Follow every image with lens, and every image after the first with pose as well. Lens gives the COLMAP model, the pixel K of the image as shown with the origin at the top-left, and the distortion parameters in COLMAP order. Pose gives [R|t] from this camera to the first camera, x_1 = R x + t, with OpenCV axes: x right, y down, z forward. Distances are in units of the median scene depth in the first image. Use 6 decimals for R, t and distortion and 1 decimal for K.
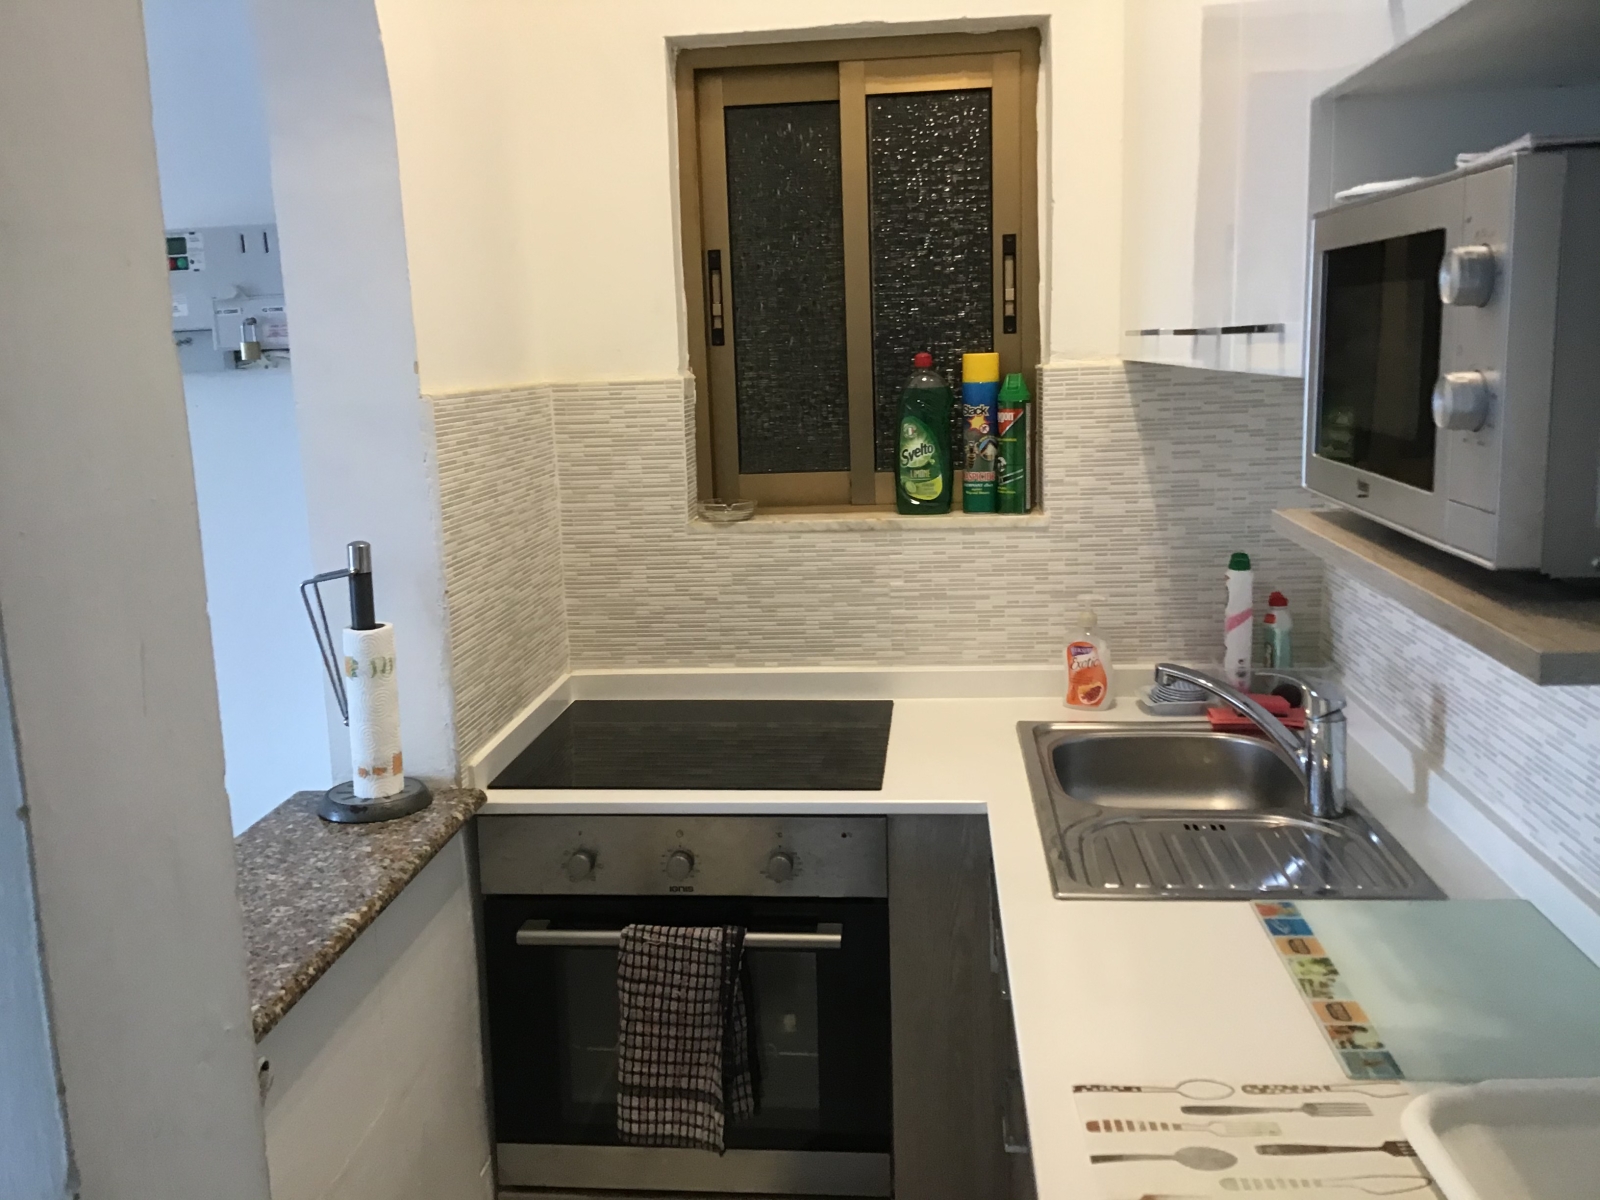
lens RADIAL K [[1436.4, 0, 804.4], [0, 1436.4, 604.1], [0, 0, 1]] dist [0.023837, -0.025553]
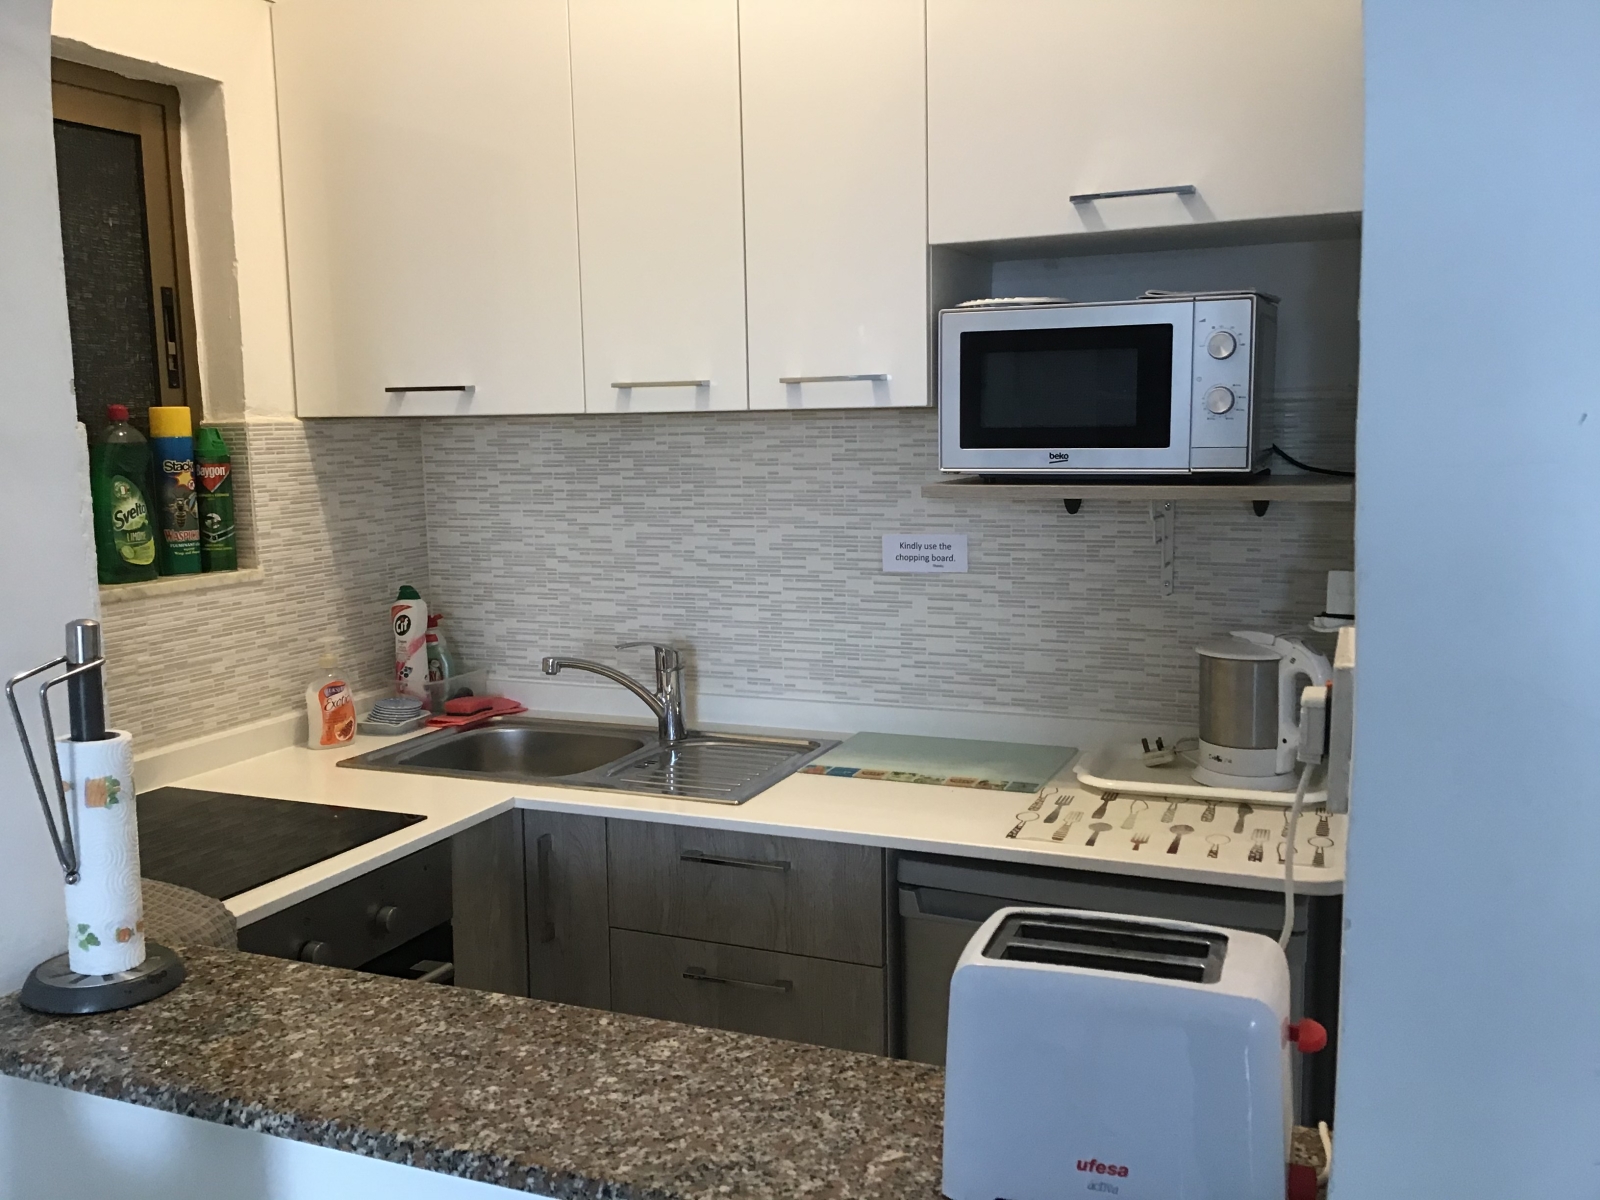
lens RADIAL K [[1436.4, 0, 797.5], [0, 1436.4, 598.1], [0, 0, 1]] dist [0.023837, -0.025553]
pose [[0.313417, -0.091080, 0.945238, -0.664265], [0.180486, 0.982959, 0.034870, -0.008982], [-0.932306, 0.159674, 0.324515, 0.326494]]
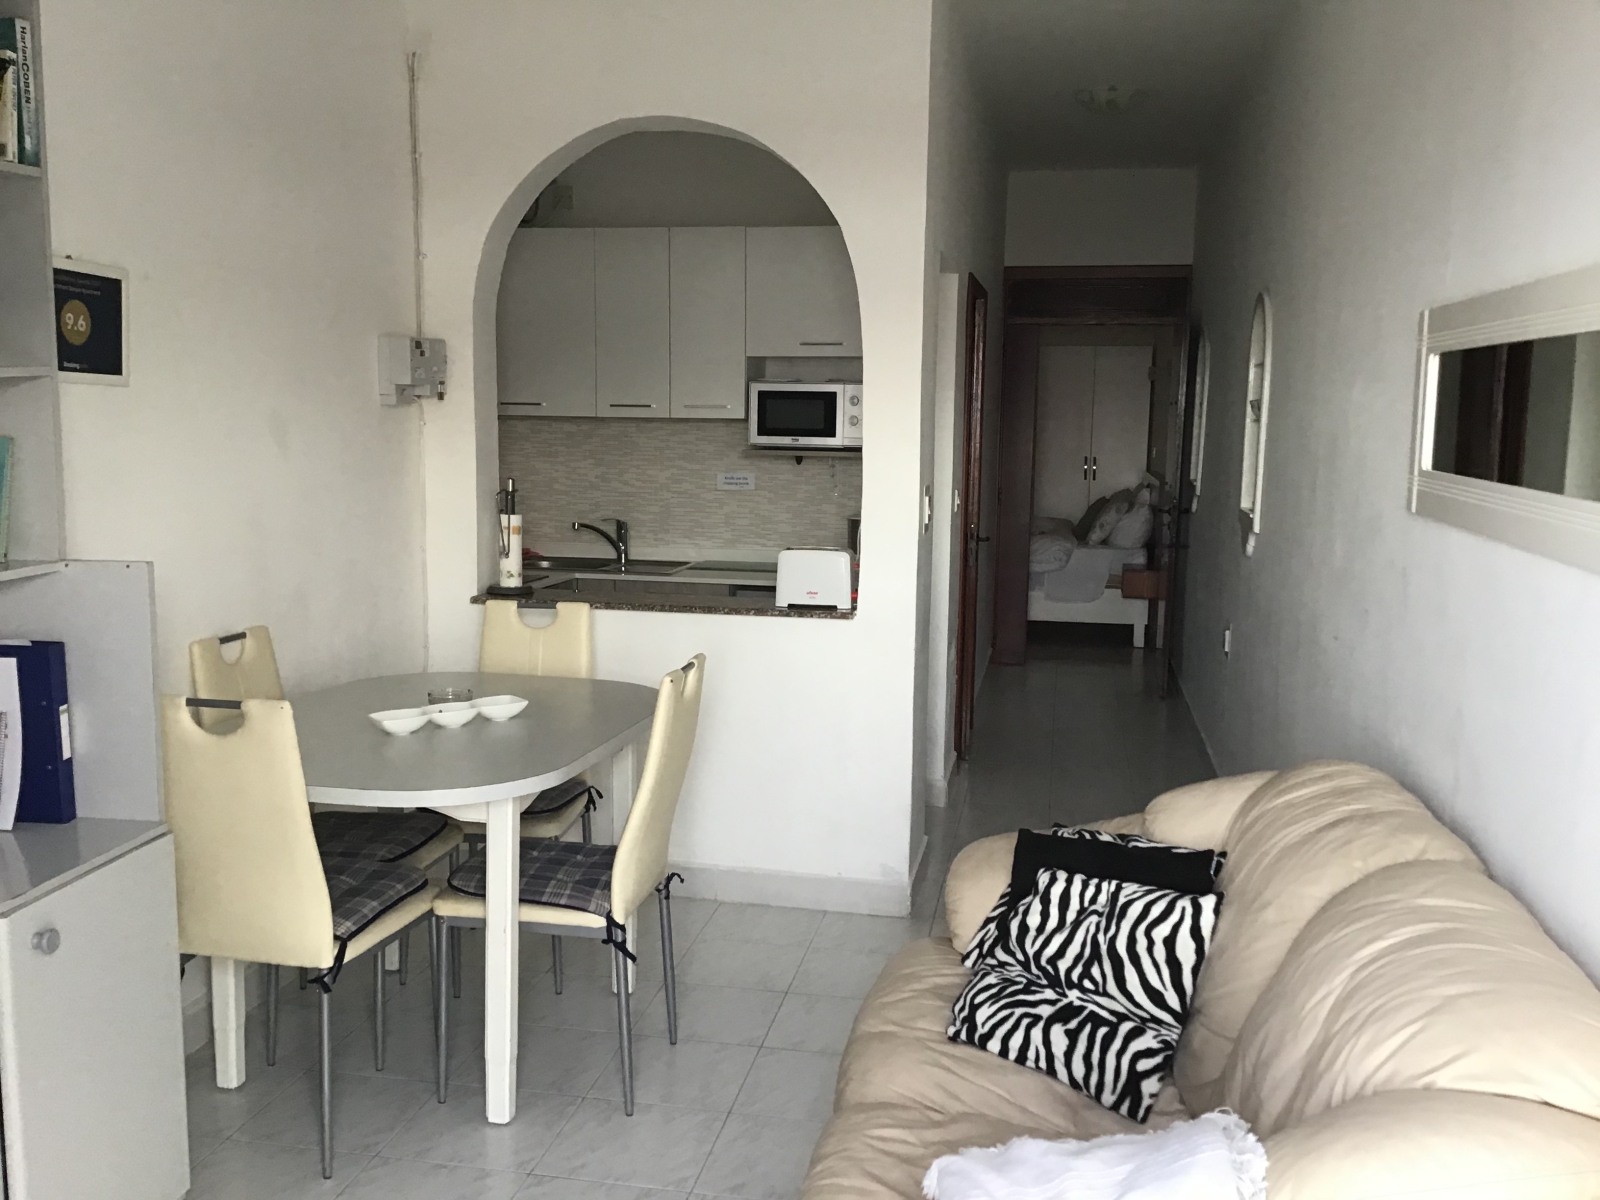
lens RADIAL K [[1436.4, 0, 802.1], [0, 1436.4, 603.2], [0, 0, 1]] dist [0.023837, -0.025553]
pose [[0.111180, -0.092549, 0.989482, -1.980187], [0.164262, 0.983671, 0.073548, 0.051182], [-0.980131, 0.154357, 0.124566, 0.201116]]
